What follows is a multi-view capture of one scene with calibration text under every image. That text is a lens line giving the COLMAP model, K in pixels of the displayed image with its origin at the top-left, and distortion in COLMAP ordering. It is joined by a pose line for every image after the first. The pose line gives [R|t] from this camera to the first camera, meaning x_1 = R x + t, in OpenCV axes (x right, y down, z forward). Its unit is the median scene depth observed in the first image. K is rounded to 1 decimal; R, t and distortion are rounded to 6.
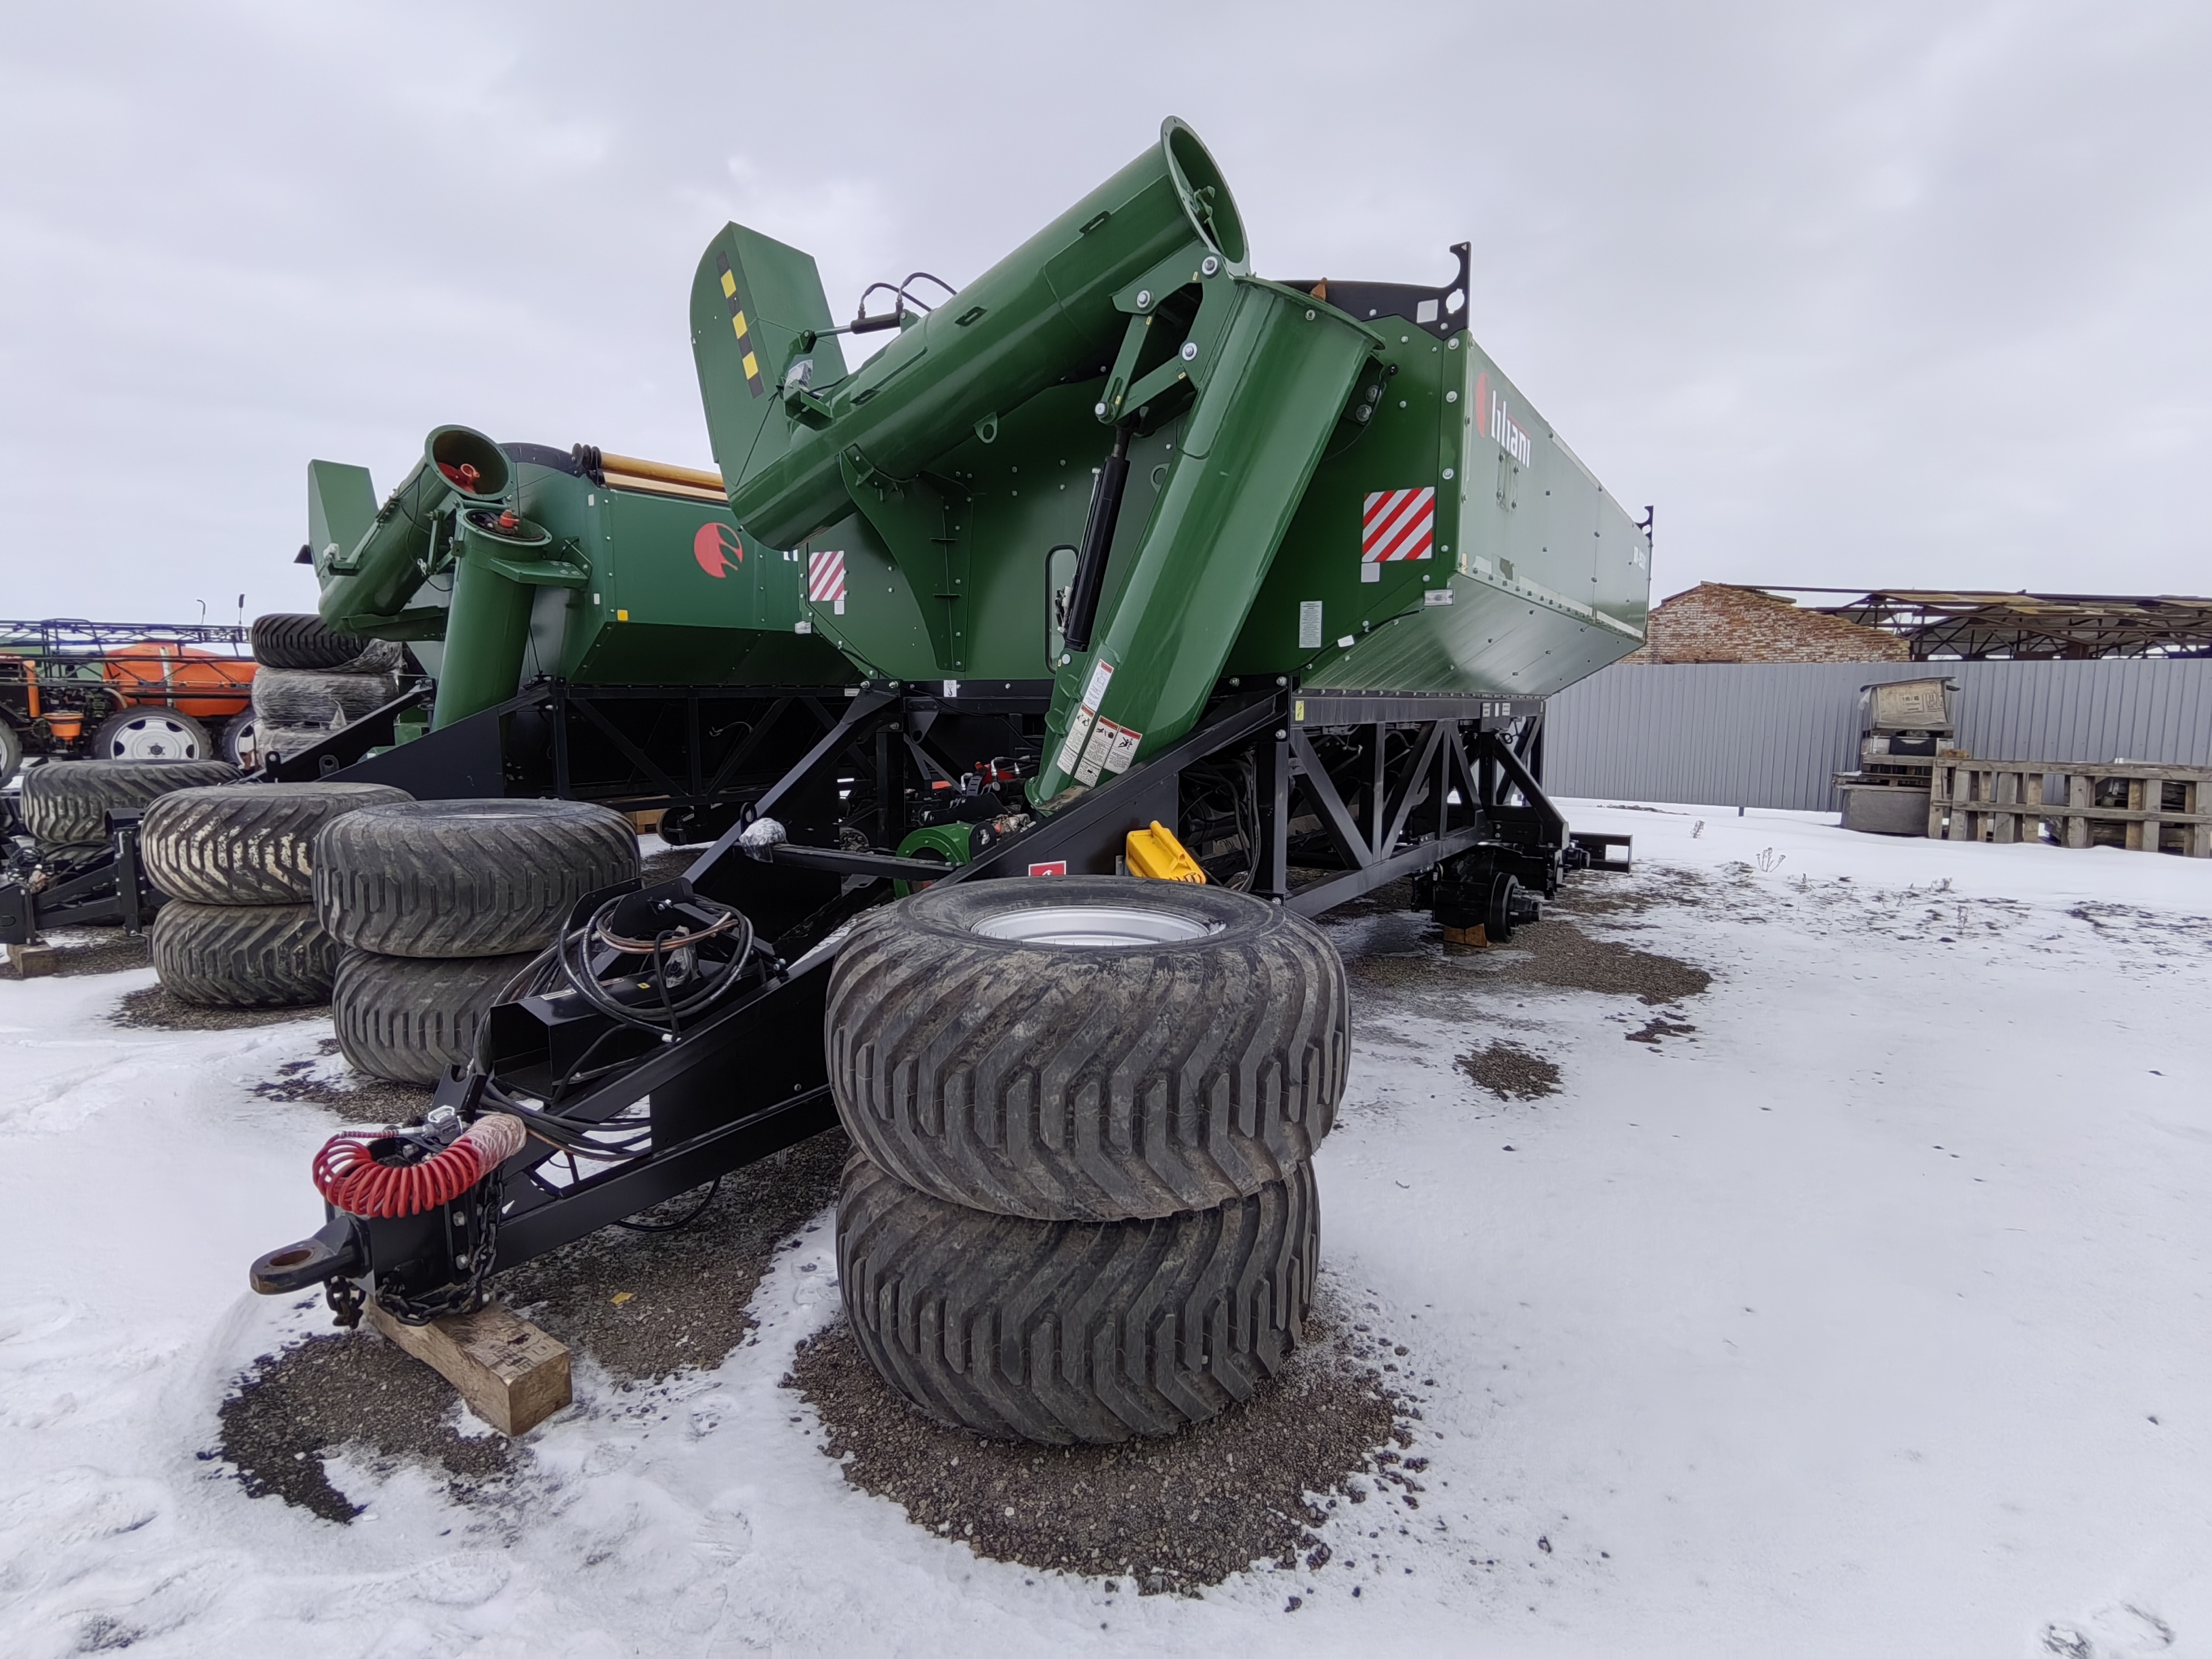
lens RADIAL K [[1029.9, 0, 1119.4], [0, 1029.9, 816.8], [0, 0, 1]] dist [-0.011008, 0.000246]
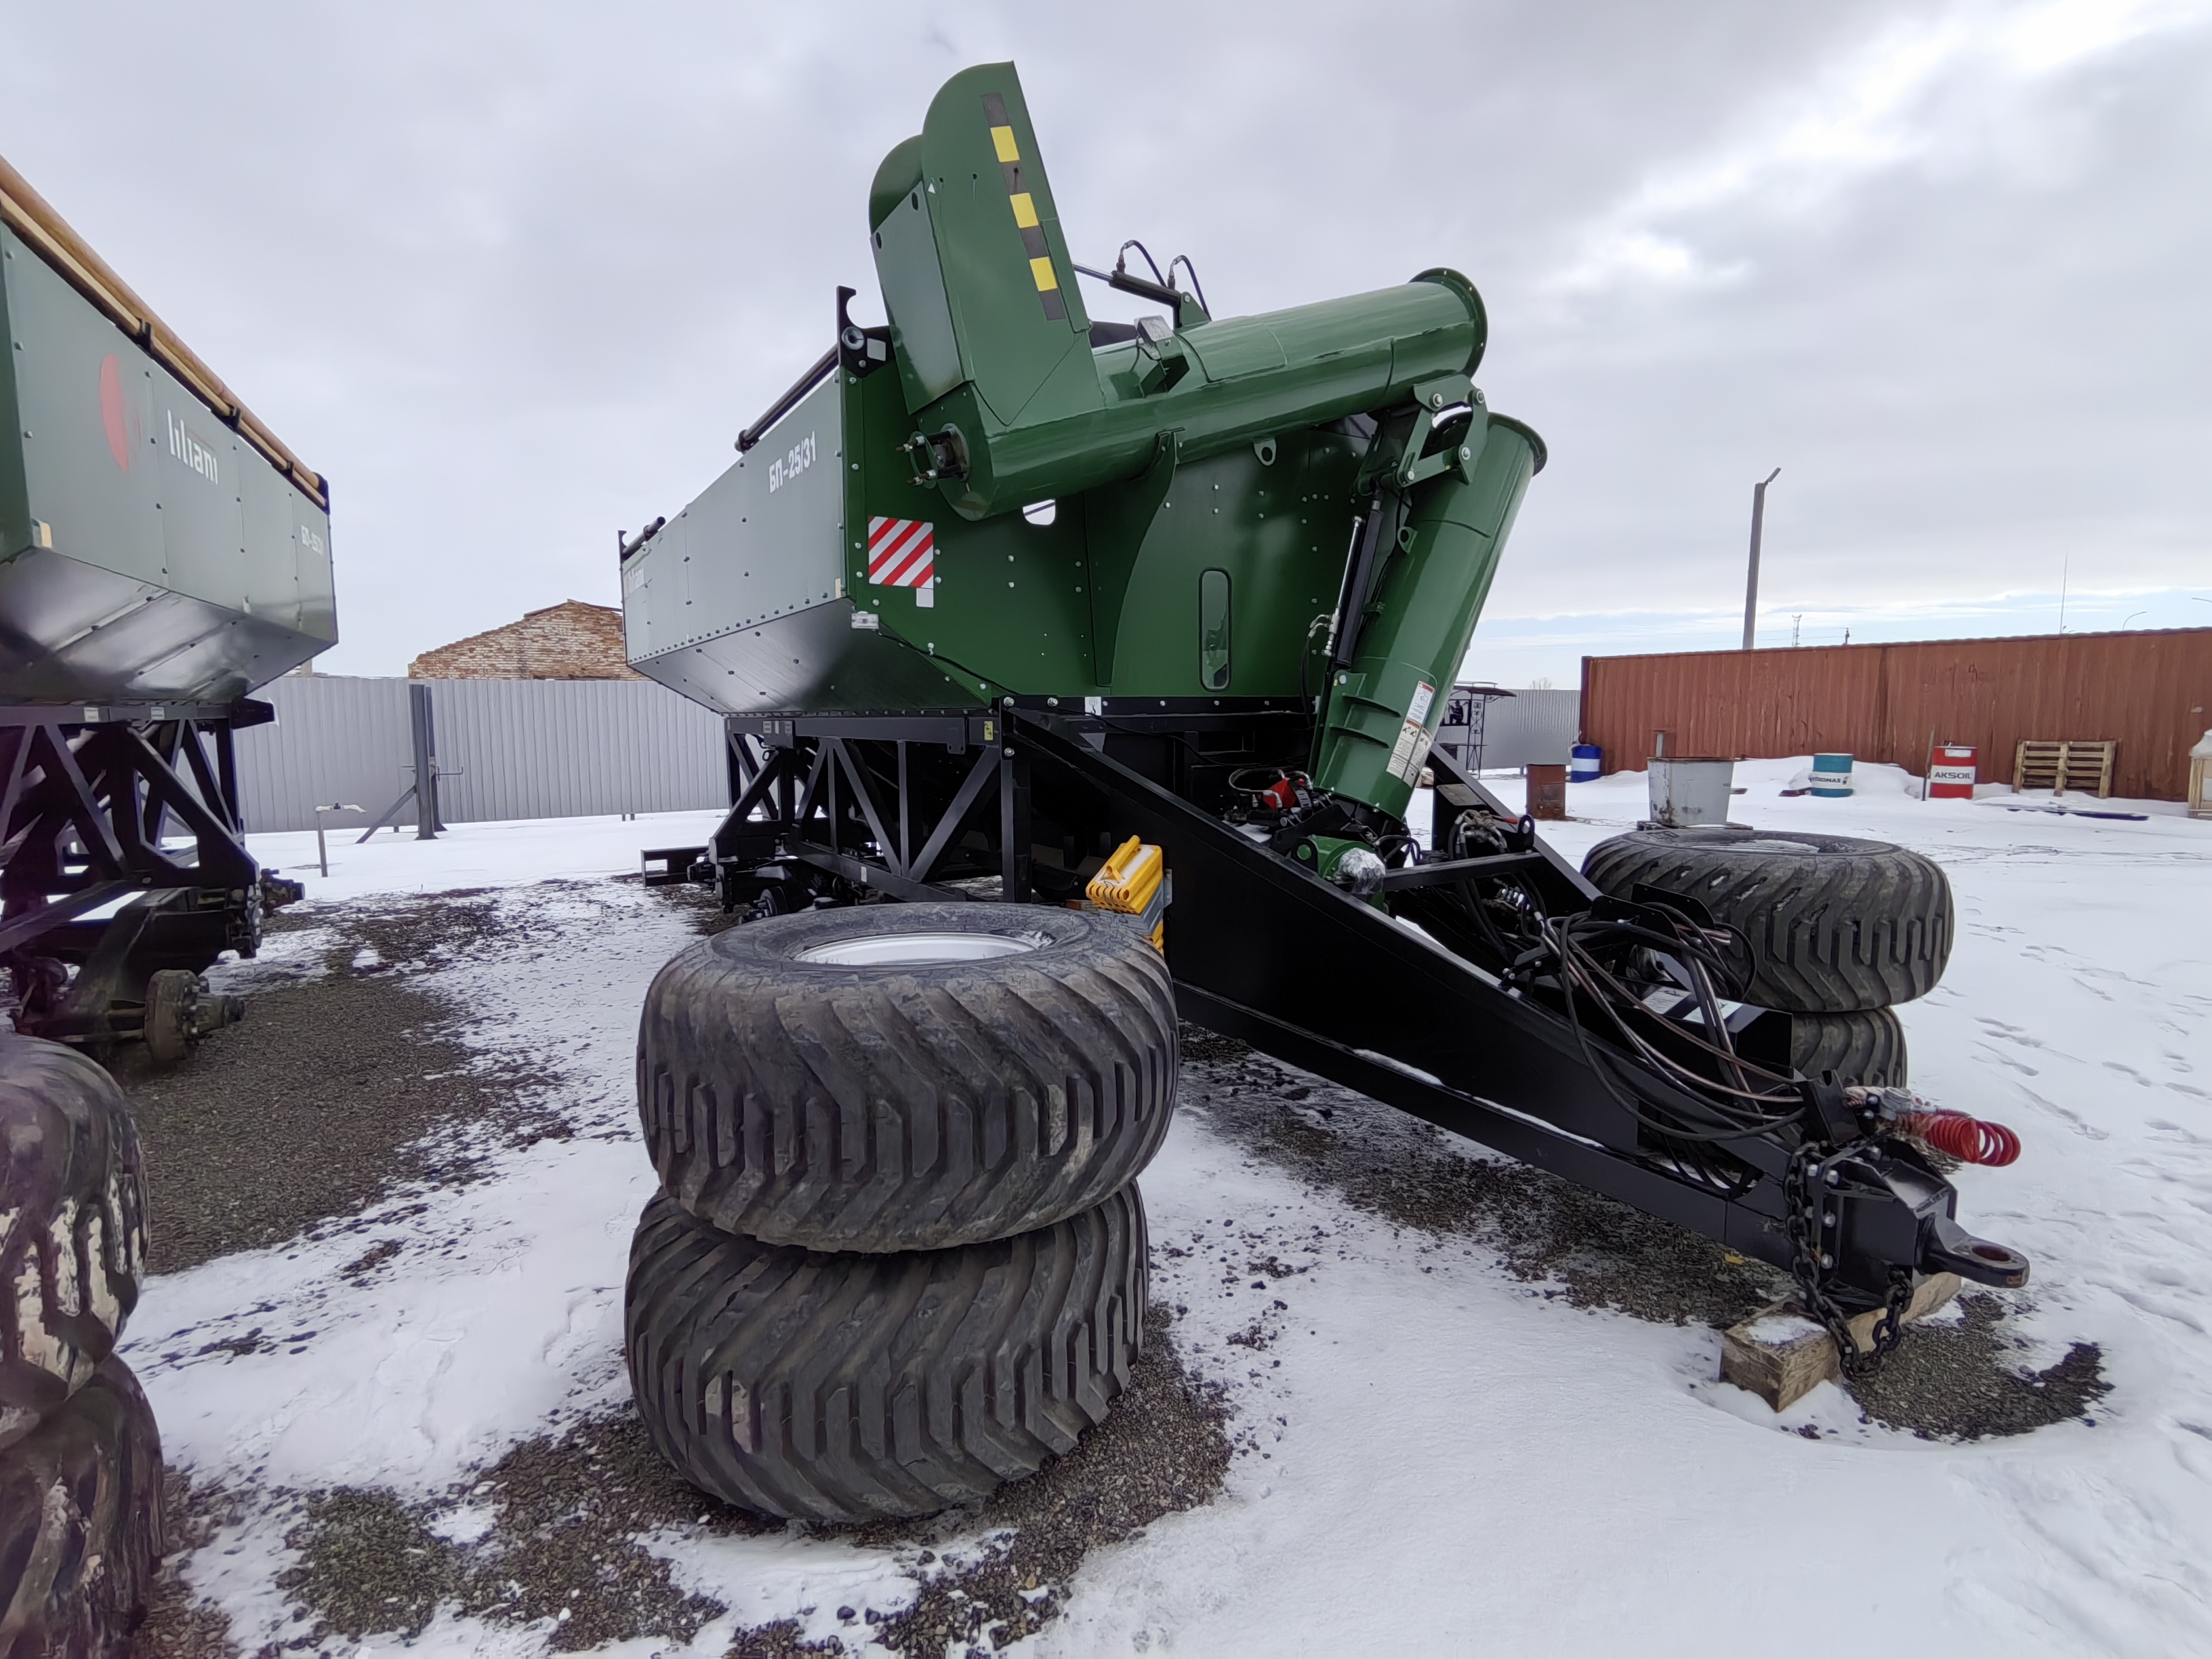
lens RADIAL K [[1026.5, 0, 1105.1], [0, 1026.5, 818.5], [0, 0, 1]] dist [-0.010894, -0.000592]
pose [[0.425792, -0.102730, 0.898970, -1.066726], [0.113843, 0.991721, 0.059408, -0.088217], [-0.897631, 0.077046, 0.433962, 0.678843]]
